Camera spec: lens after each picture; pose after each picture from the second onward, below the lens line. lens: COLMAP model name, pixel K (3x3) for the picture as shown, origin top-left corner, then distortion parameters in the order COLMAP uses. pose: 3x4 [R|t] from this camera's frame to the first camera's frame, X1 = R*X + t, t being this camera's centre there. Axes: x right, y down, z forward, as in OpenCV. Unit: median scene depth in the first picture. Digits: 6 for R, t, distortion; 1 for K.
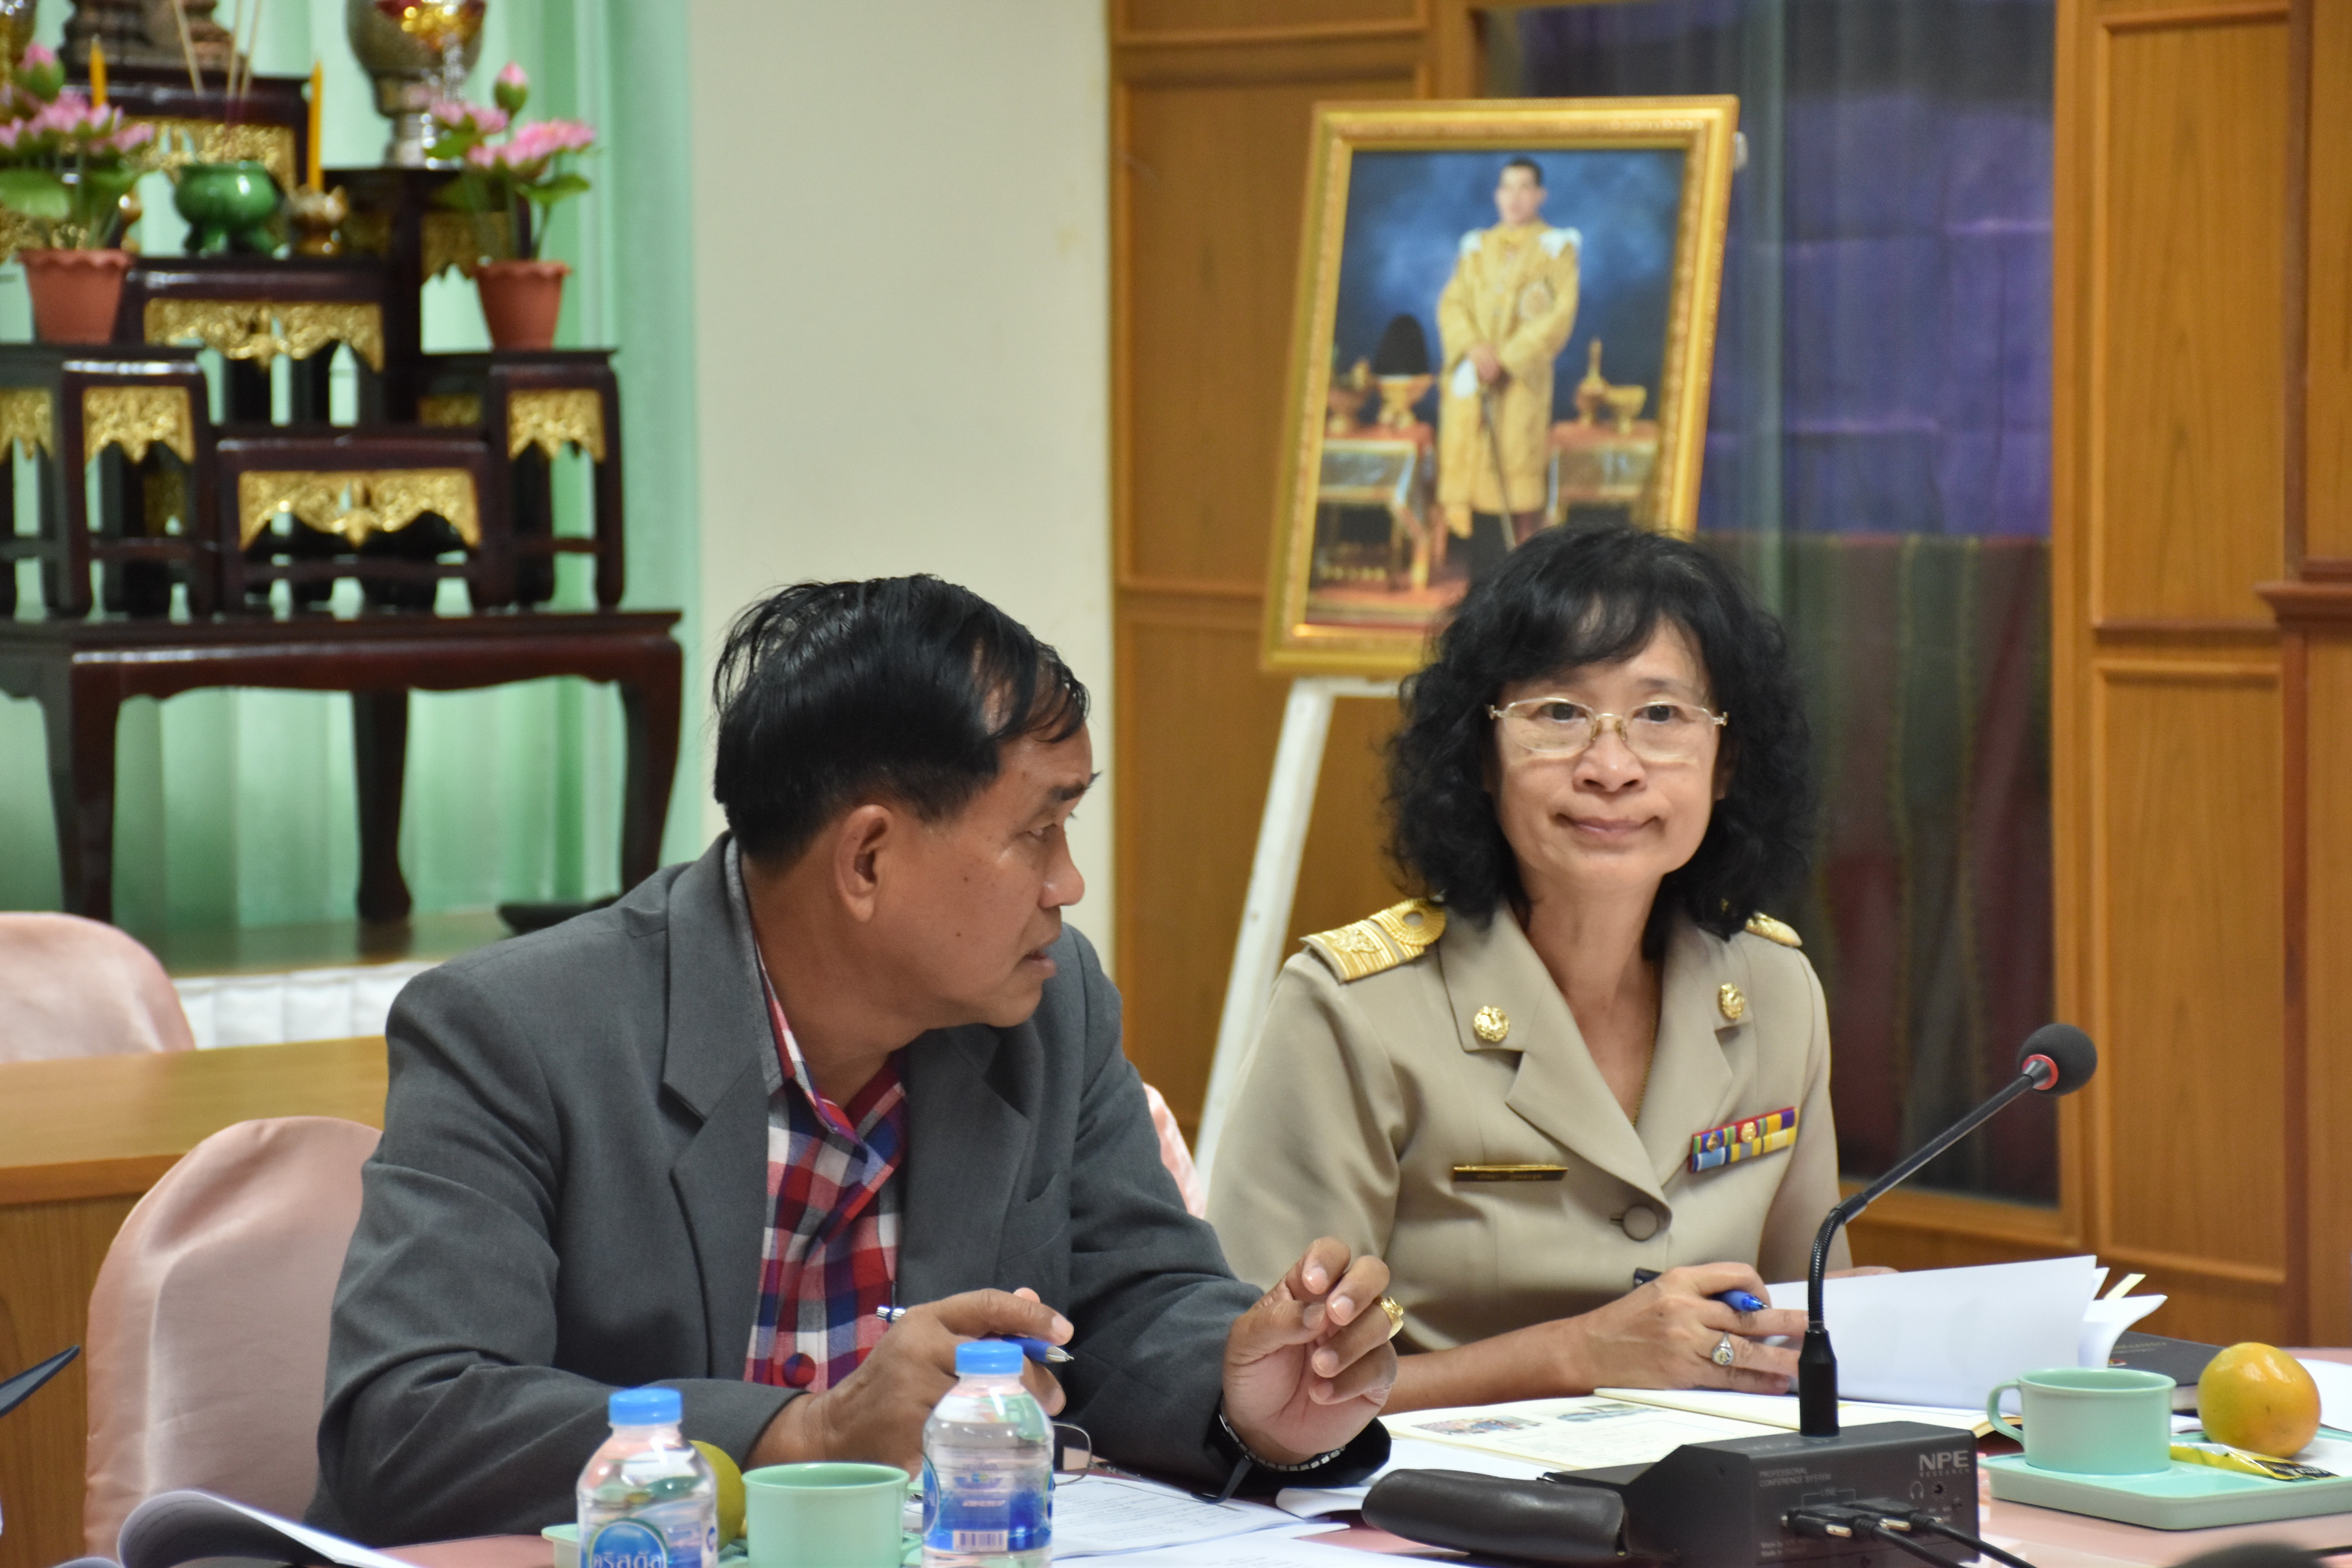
lens RADIAL K [[7649.1, 0, 1176.0], [0, 7649.1, 784.0], [0, 0, 1]] dist [1.036752, 1.651896]
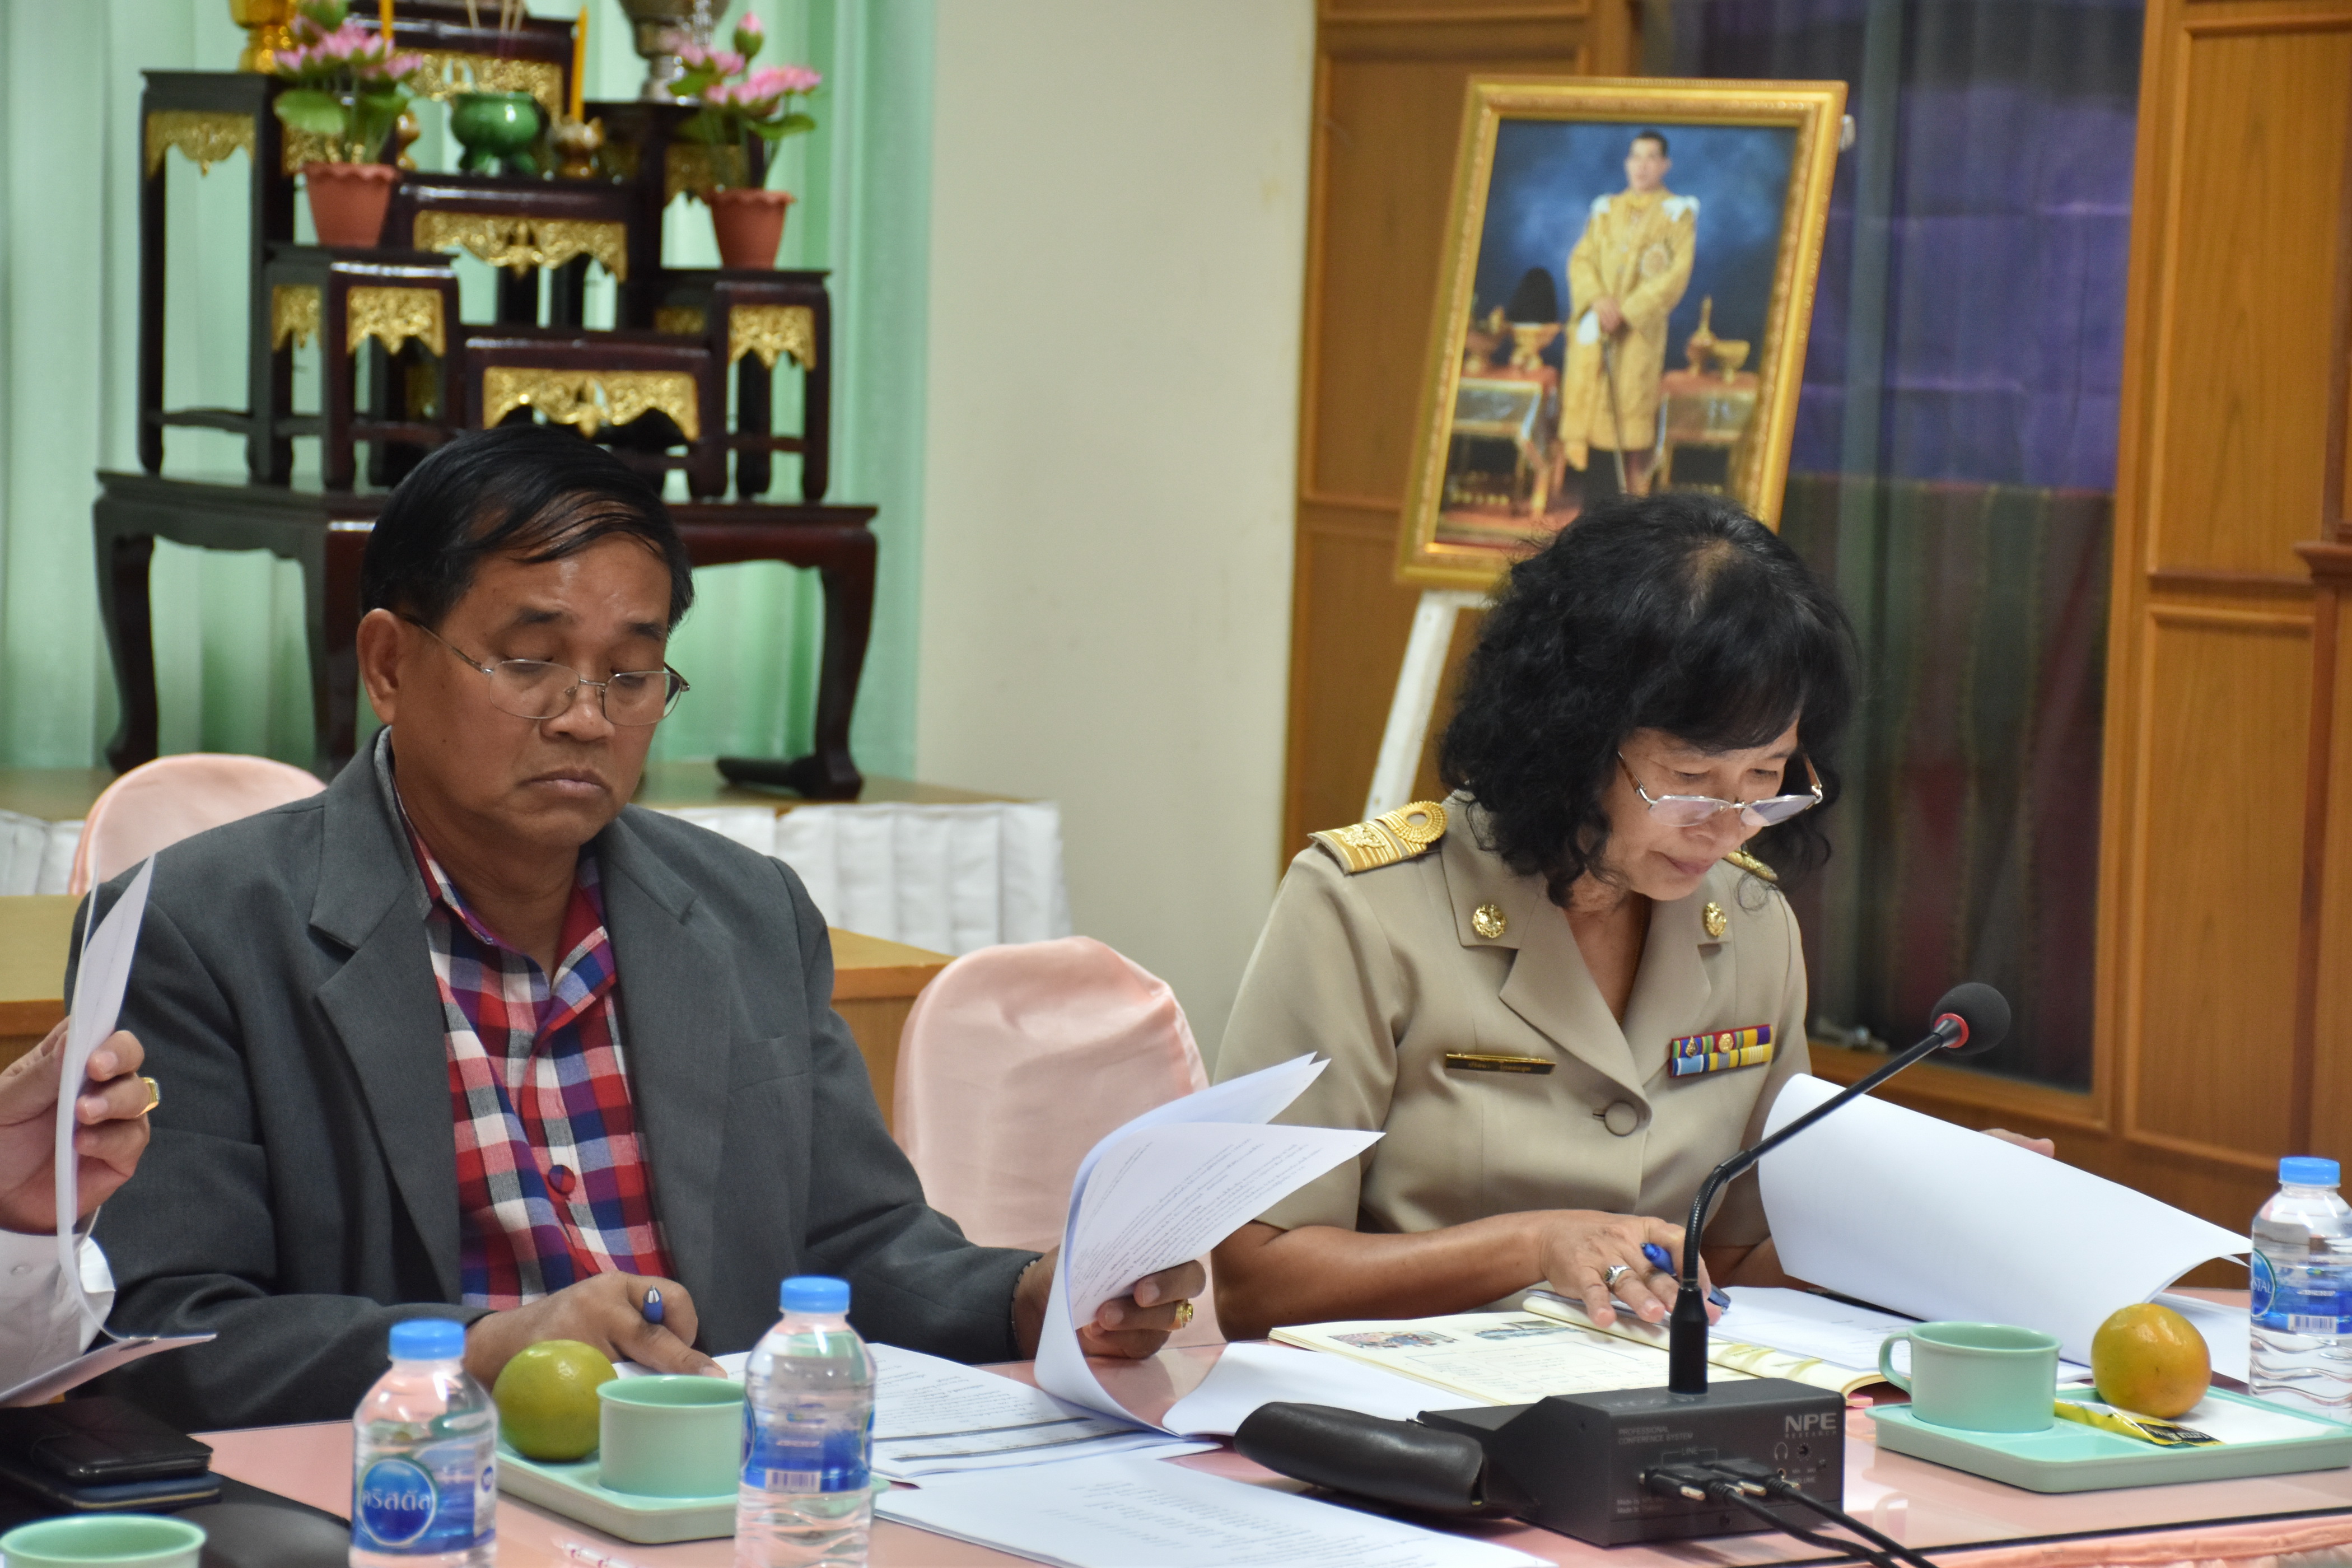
lens RADIAL K [[5976.2, 0, 1176.0], [0, 5976.2, 784.0], [0, 0, 1]] dist [0.641414, 1.184848]
pose [[0.996907, 0.046835, -0.063117, 0.036464], [-0.045218, 0.998617, 0.026808, -0.007476], [0.064285, -0.023871, 0.997646, 0.125625]]
